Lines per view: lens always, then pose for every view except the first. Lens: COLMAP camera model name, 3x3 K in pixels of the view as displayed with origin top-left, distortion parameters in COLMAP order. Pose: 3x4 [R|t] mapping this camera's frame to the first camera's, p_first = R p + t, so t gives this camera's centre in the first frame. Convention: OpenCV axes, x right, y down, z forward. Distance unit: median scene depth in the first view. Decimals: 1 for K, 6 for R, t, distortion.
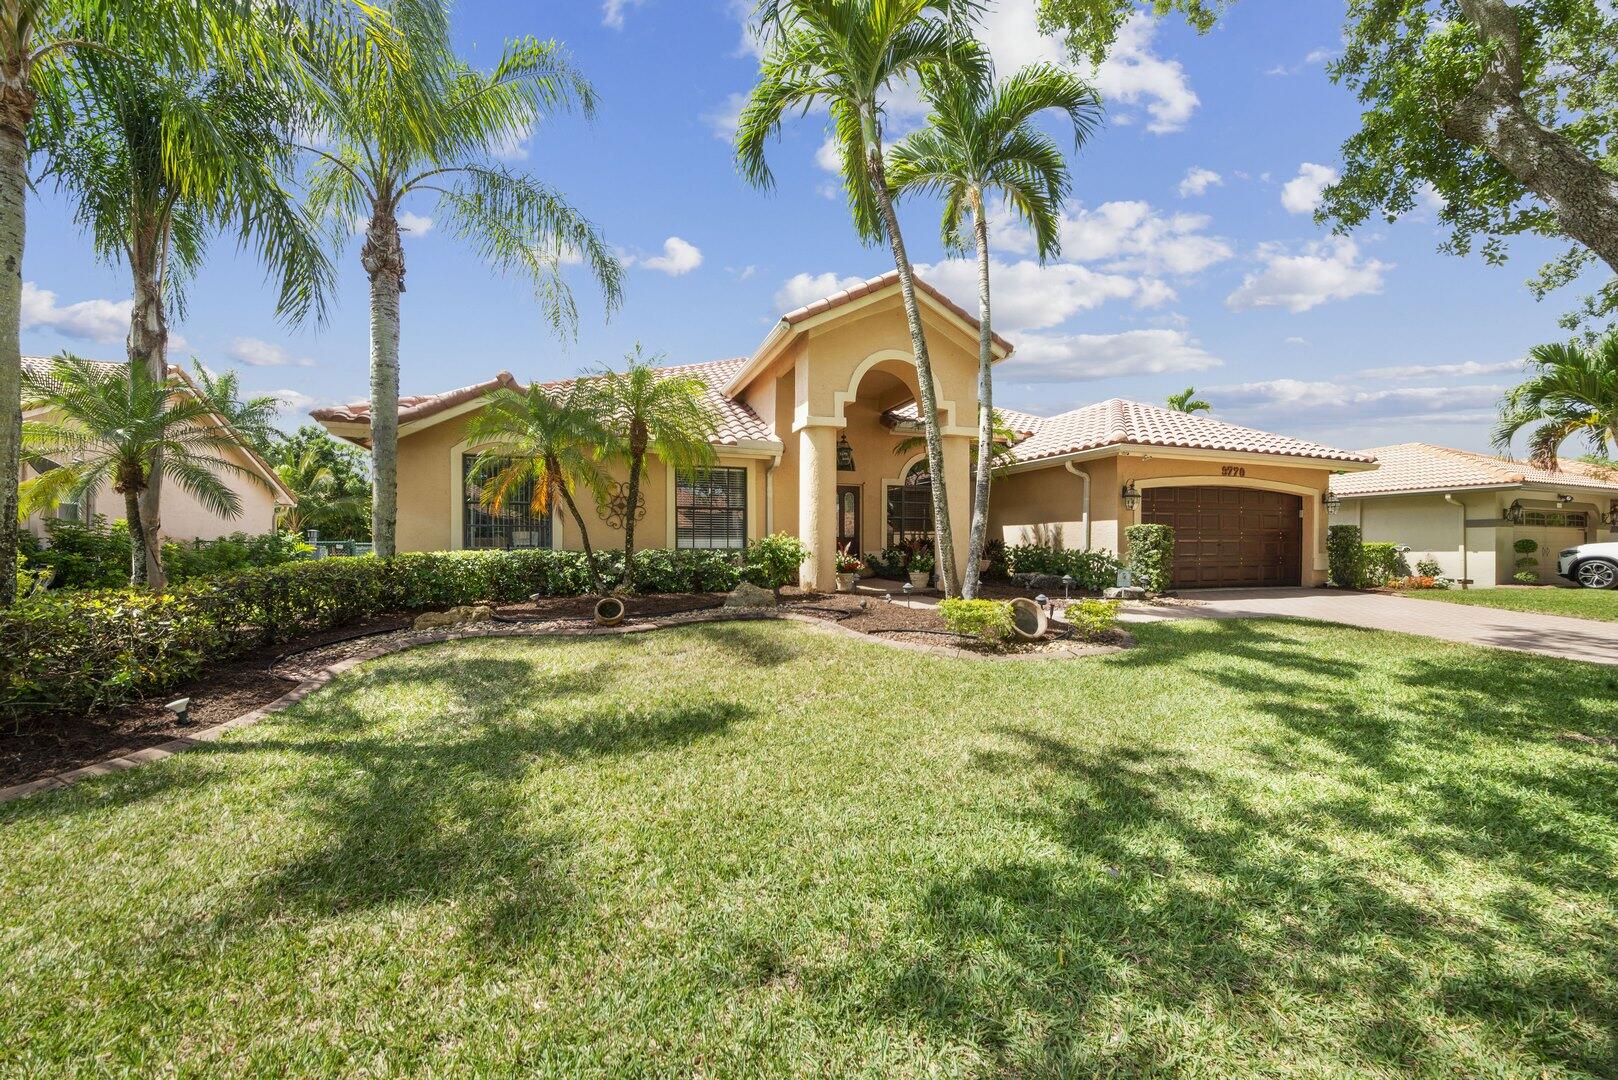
lens RADIAL K [[609.1, 0, 850.2], [0, 609.1, 542.5], [0, 0, 1]] dist [-0.021899, -0.002431]
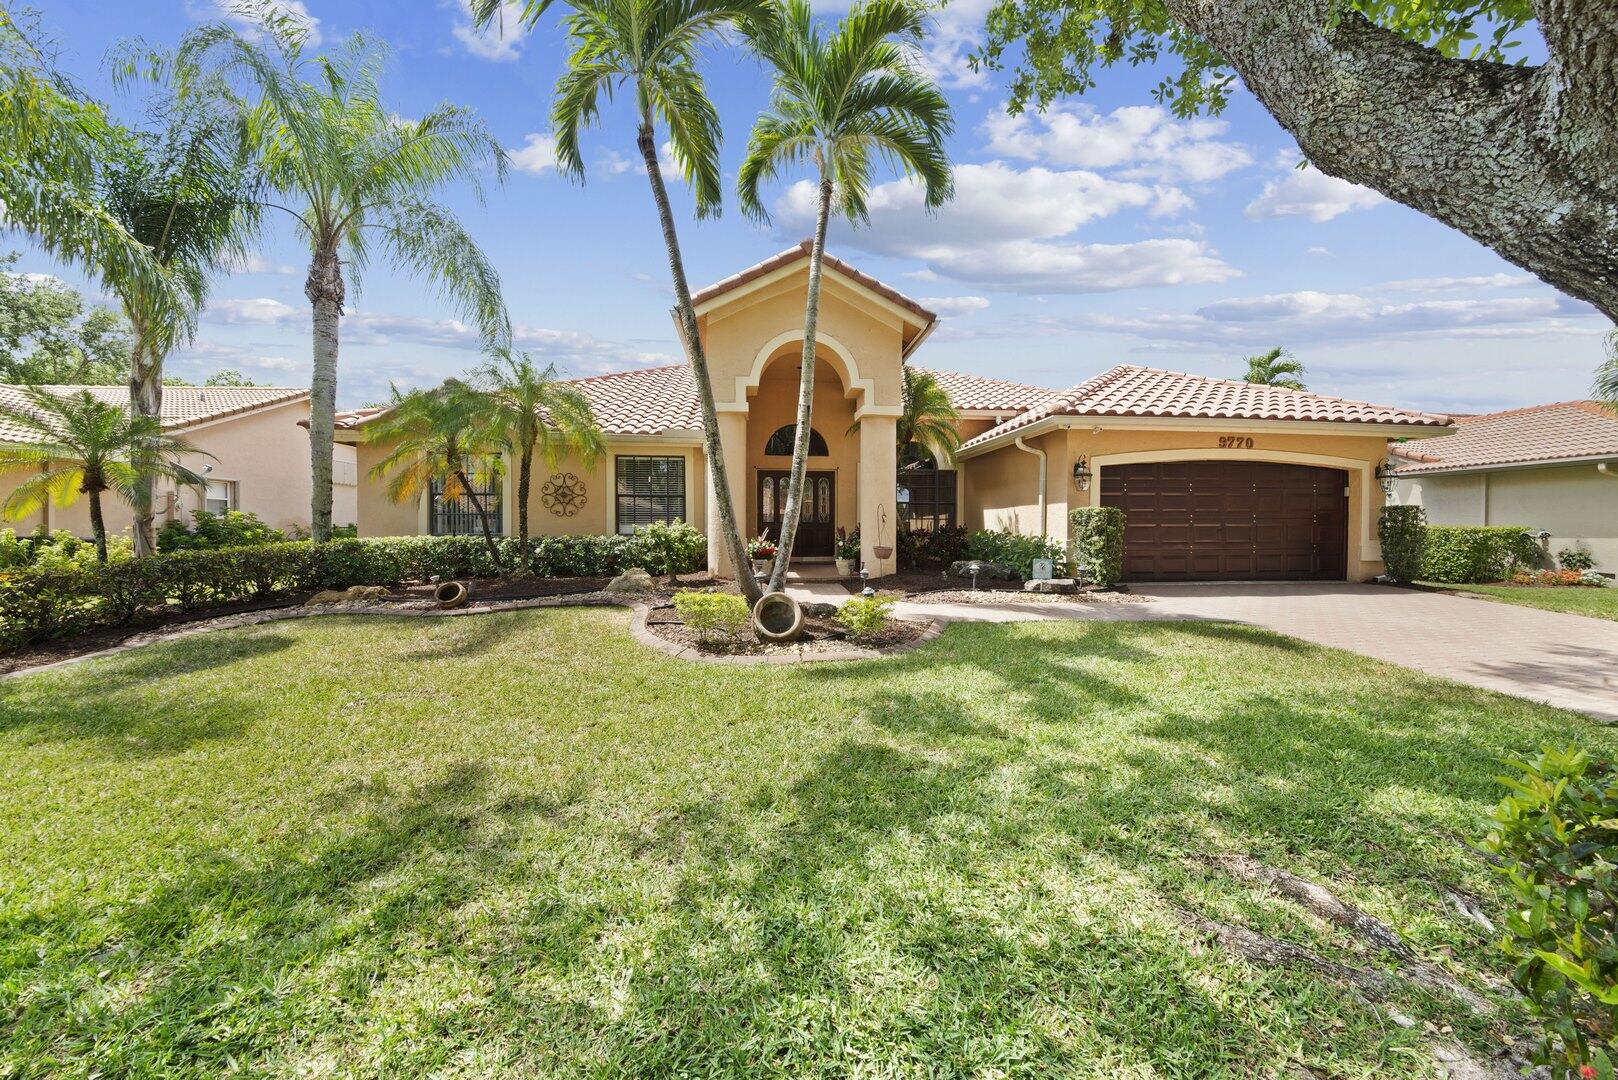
lens RADIAL K [[578.6, 0, 818.2], [0, 578.6, 536.4], [0, 0, 1]] dist [-0.015723, -0.002197]
pose [[0.971429, 0.002476, -0.237316, 0.303204], [0.002560, 0.999778, 0.020913, -0.006432], [0.237315, -0.020924, 0.971207, 0.101328]]
